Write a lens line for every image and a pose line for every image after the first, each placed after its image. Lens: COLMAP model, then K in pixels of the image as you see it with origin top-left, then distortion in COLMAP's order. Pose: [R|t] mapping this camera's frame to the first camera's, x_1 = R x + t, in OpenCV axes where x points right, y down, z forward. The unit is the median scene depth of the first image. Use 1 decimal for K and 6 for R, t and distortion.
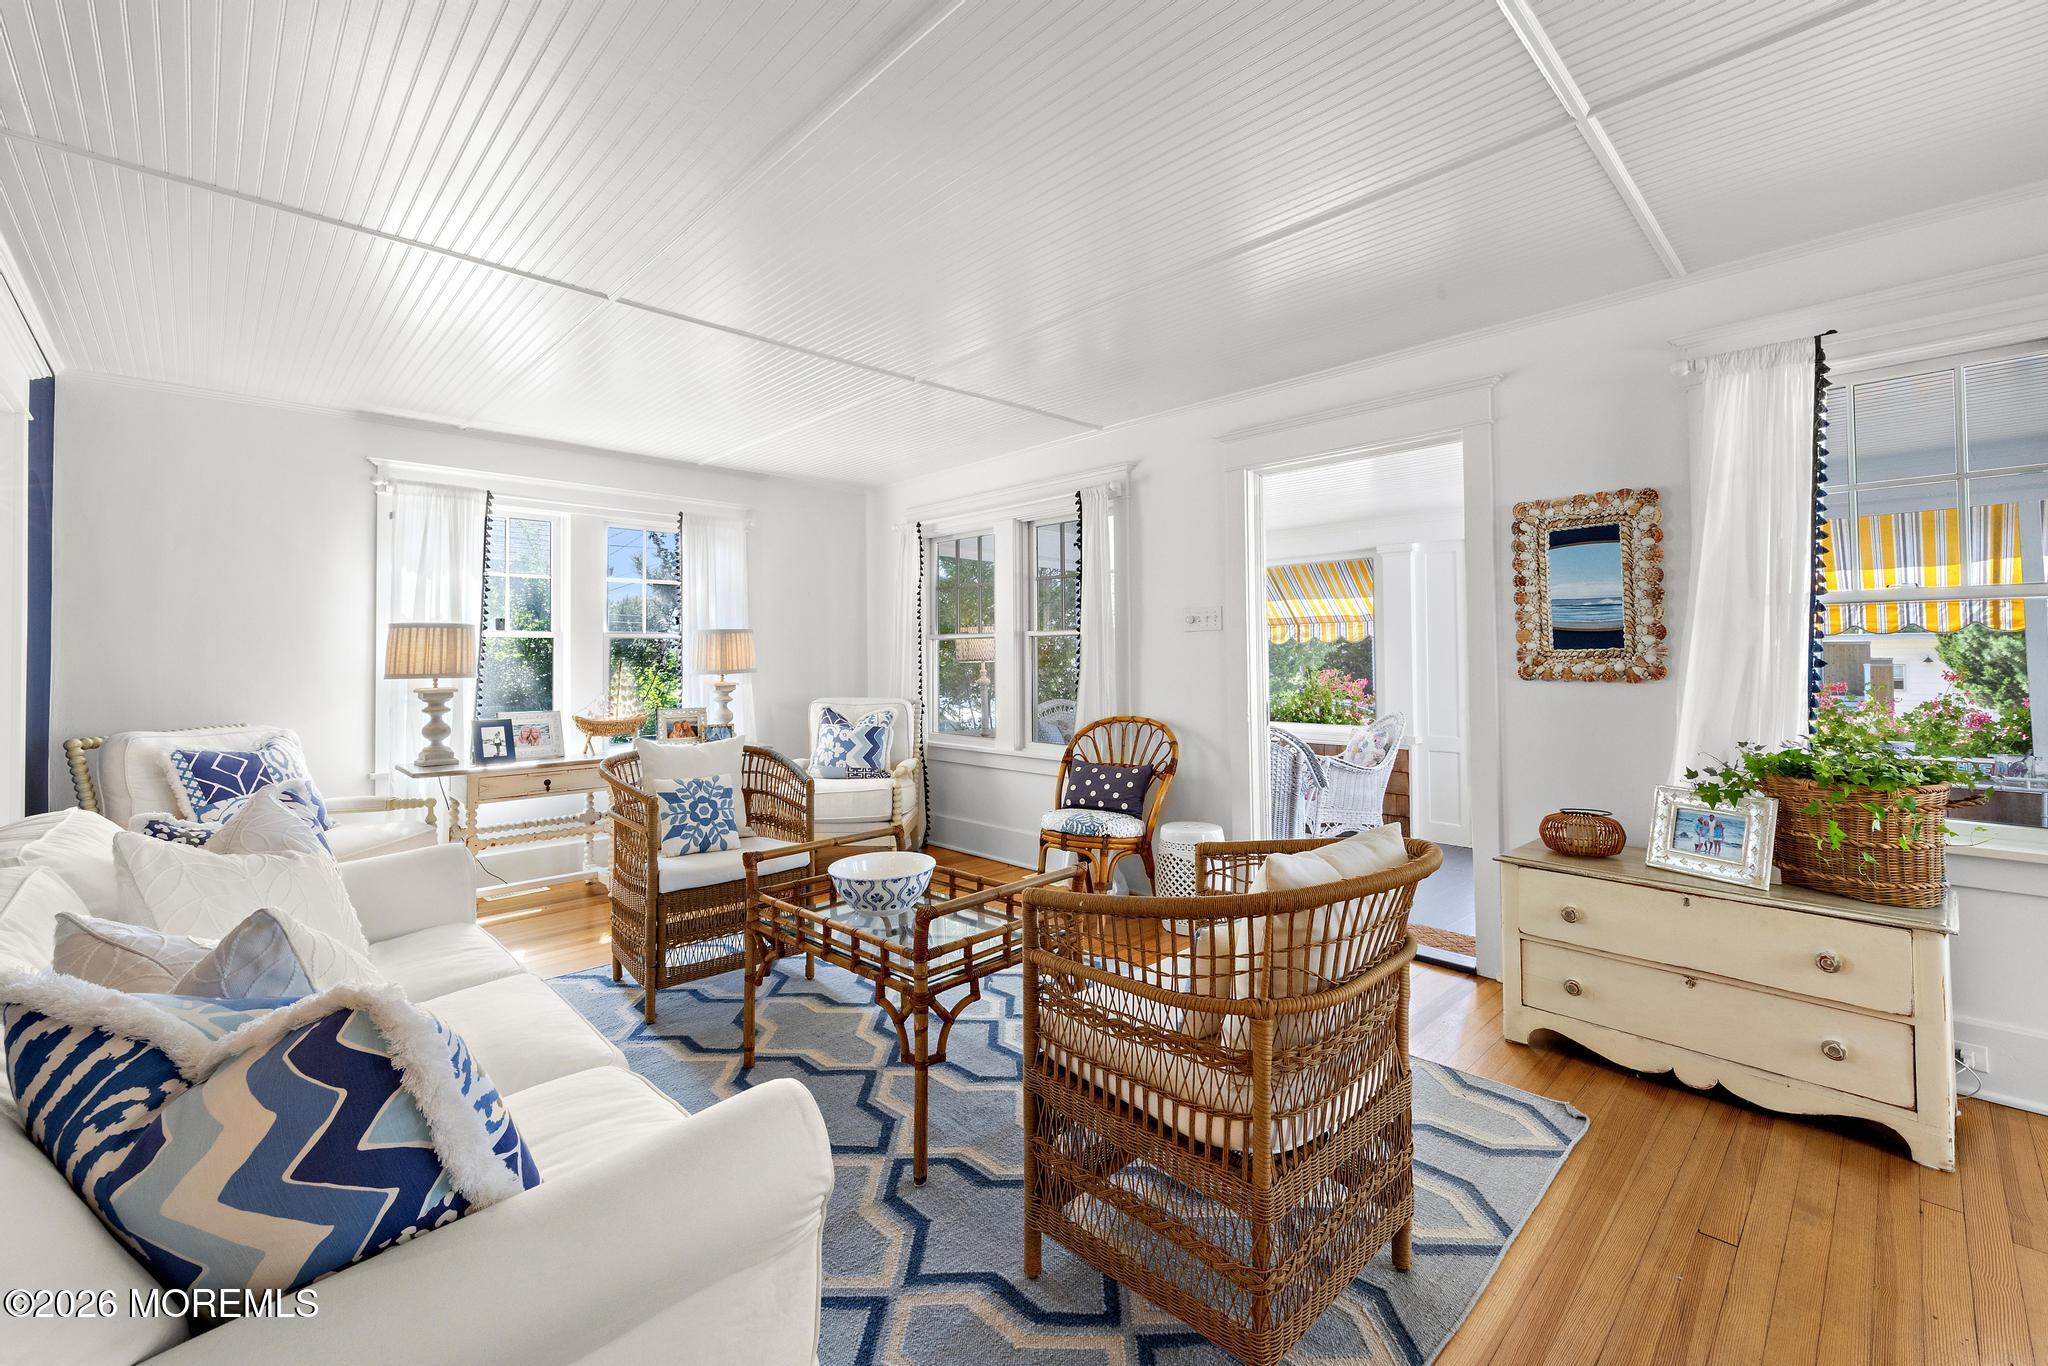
lens RADIAL K [[850.3, 0, 1022.8], [0, 850.3, 635.1], [0, 0, 1]] dist [-0.000105, 0.000040]
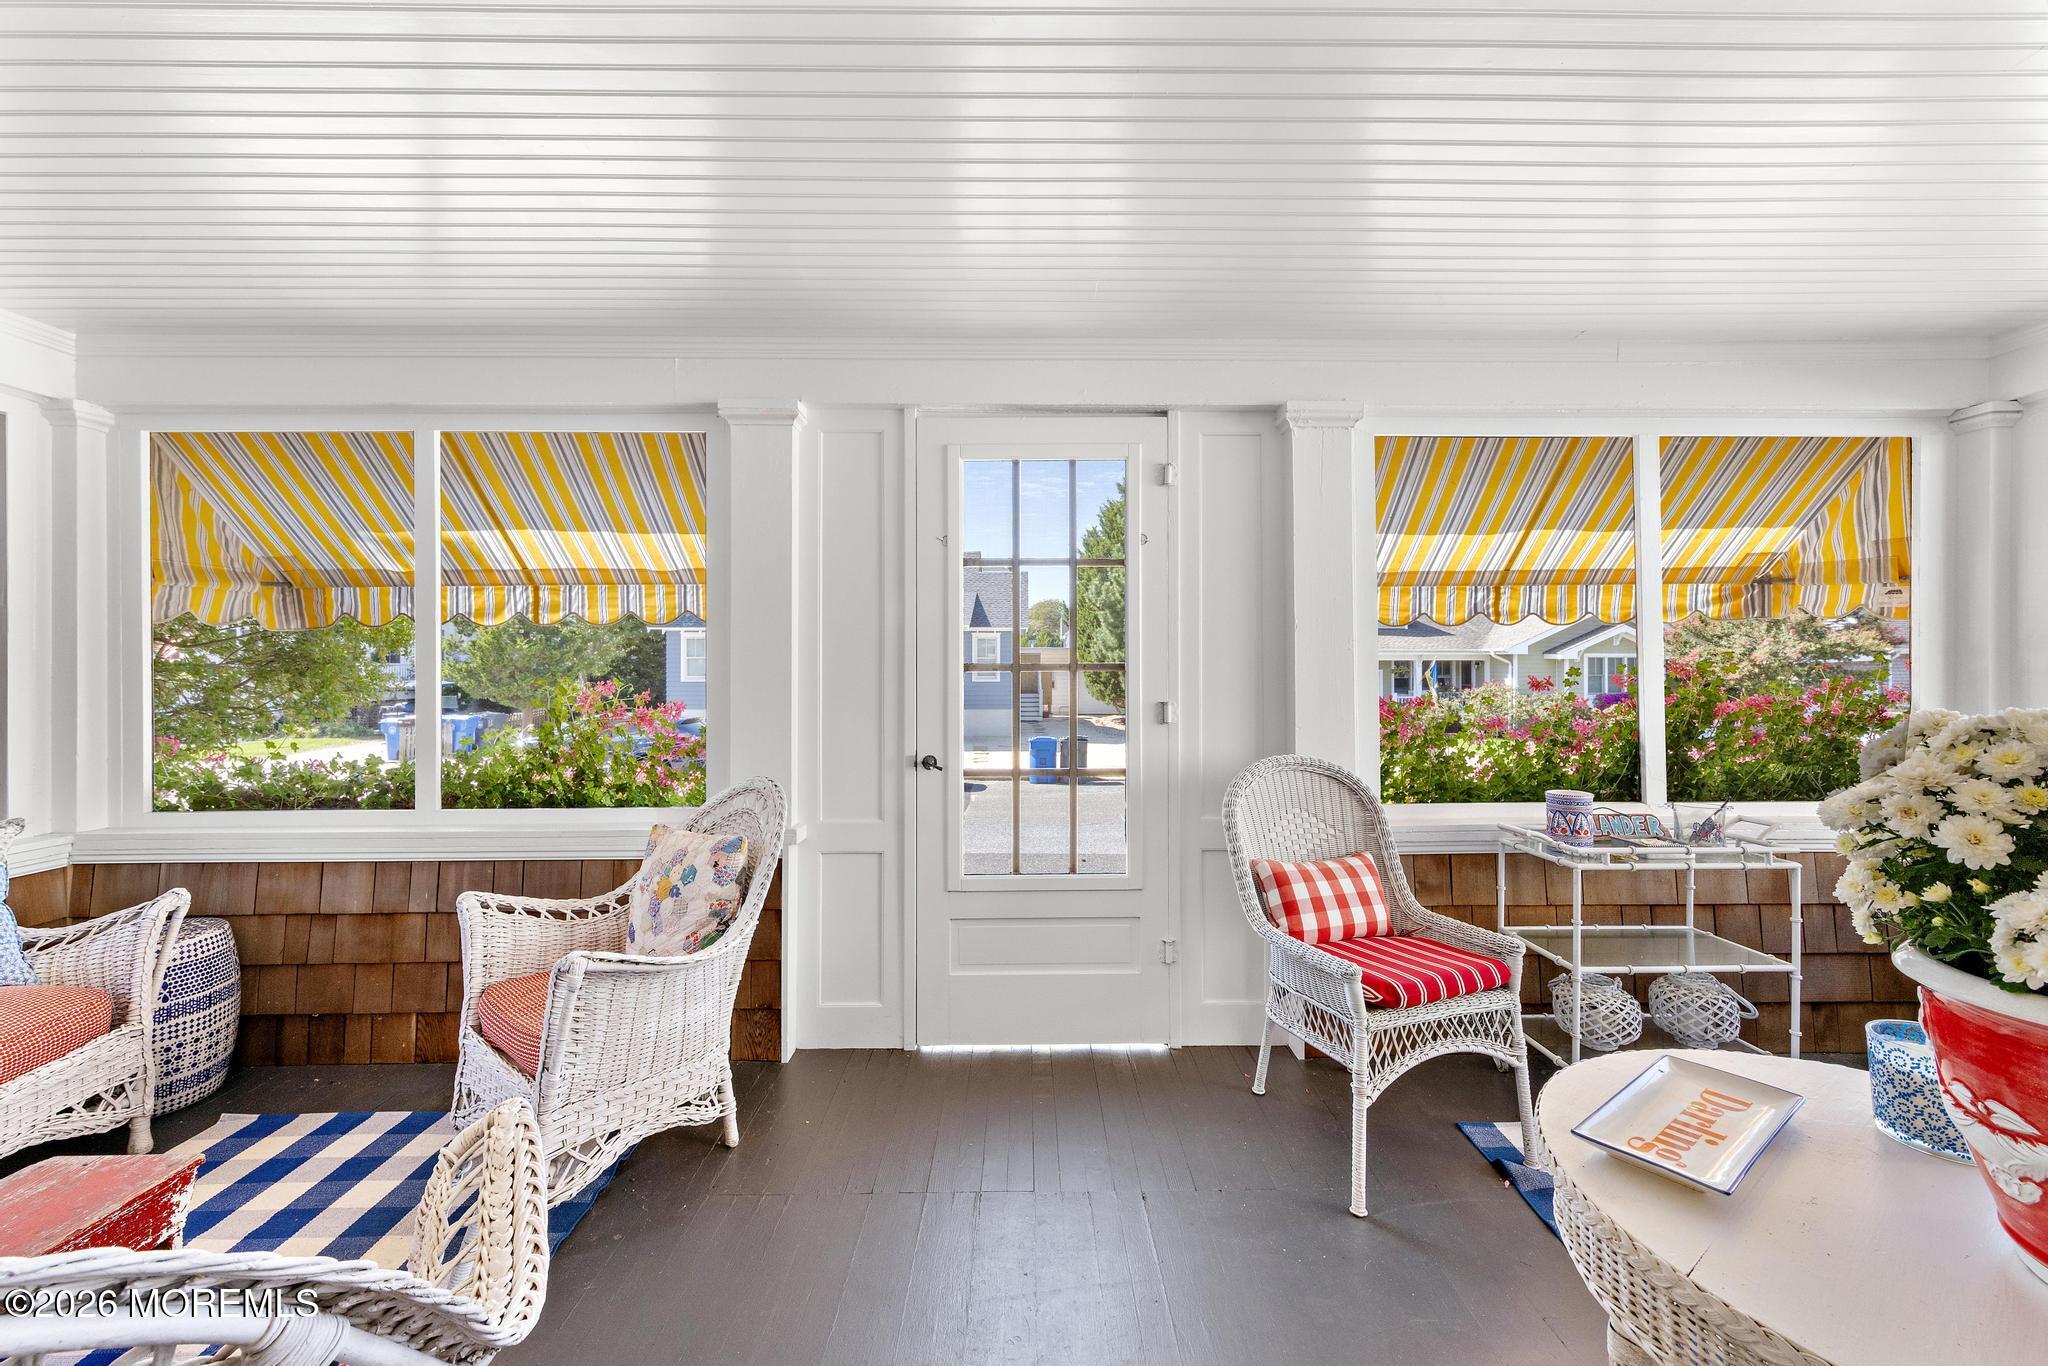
lens RADIAL K [[809.9, 0, 1027.9], [0, 809.9, 657.9], [0, 0, 1]] dist [-0.000185, -0.000013]
pose [[0.686661, 0.009332, 0.726918, 0.207741], [-0.022601, 0.999708, 0.008515, 0.020318], [-0.726626, -0.022276, 0.686672, 0.551269]]
